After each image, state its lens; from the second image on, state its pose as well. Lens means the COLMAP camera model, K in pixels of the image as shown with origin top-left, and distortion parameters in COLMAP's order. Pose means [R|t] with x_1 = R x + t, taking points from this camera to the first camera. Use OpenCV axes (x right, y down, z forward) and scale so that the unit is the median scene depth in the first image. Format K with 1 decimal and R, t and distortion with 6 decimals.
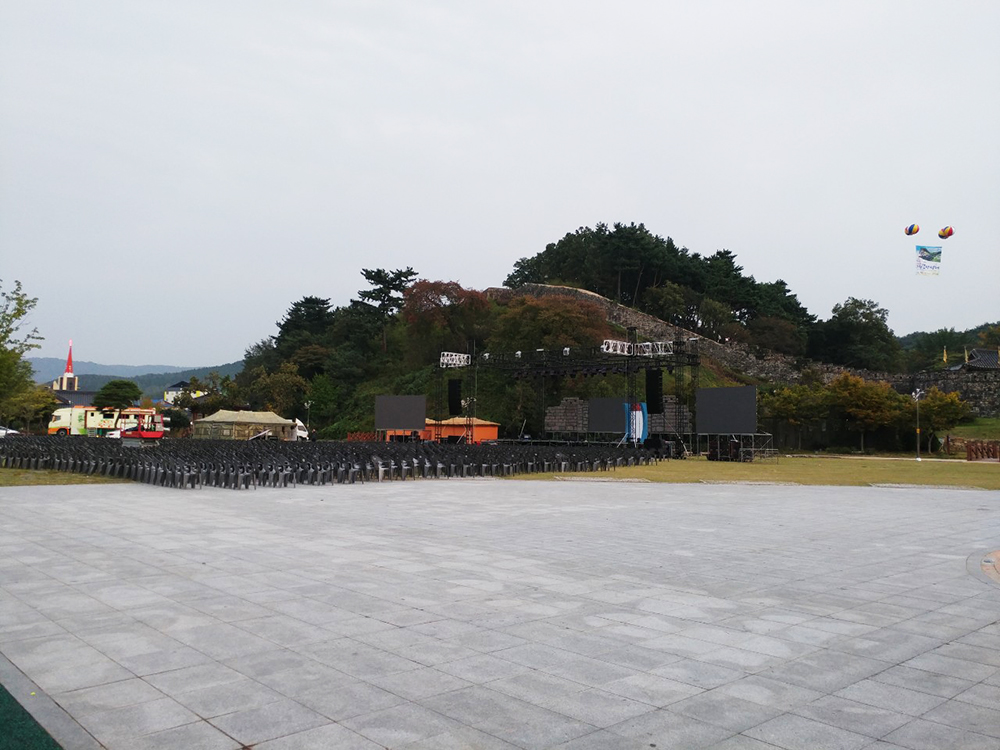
lens RADIAL K [[764.6, 0, 502.5], [0, 764.6, 376.8], [0, 0, 1]] dist [0.008019, -0.002146]
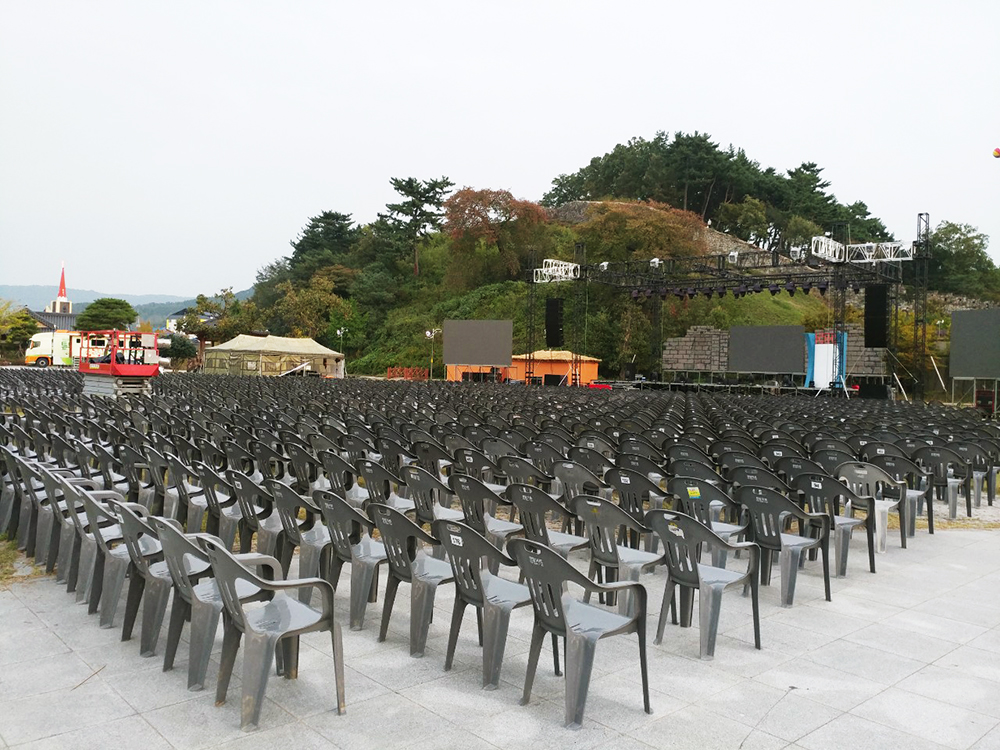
lens RADIAL K [[764.6, 0, 498.4], [0, 764.6, 372.6], [0, 0, 1]] dist [0.008019, -0.002146]
pose [[0.999863, 0.014736, -0.007490, -0.052608], [-0.014100, 0.996782, 0.078910, 0.008224], [0.008629, -0.078794, 0.996854, 0.122552]]
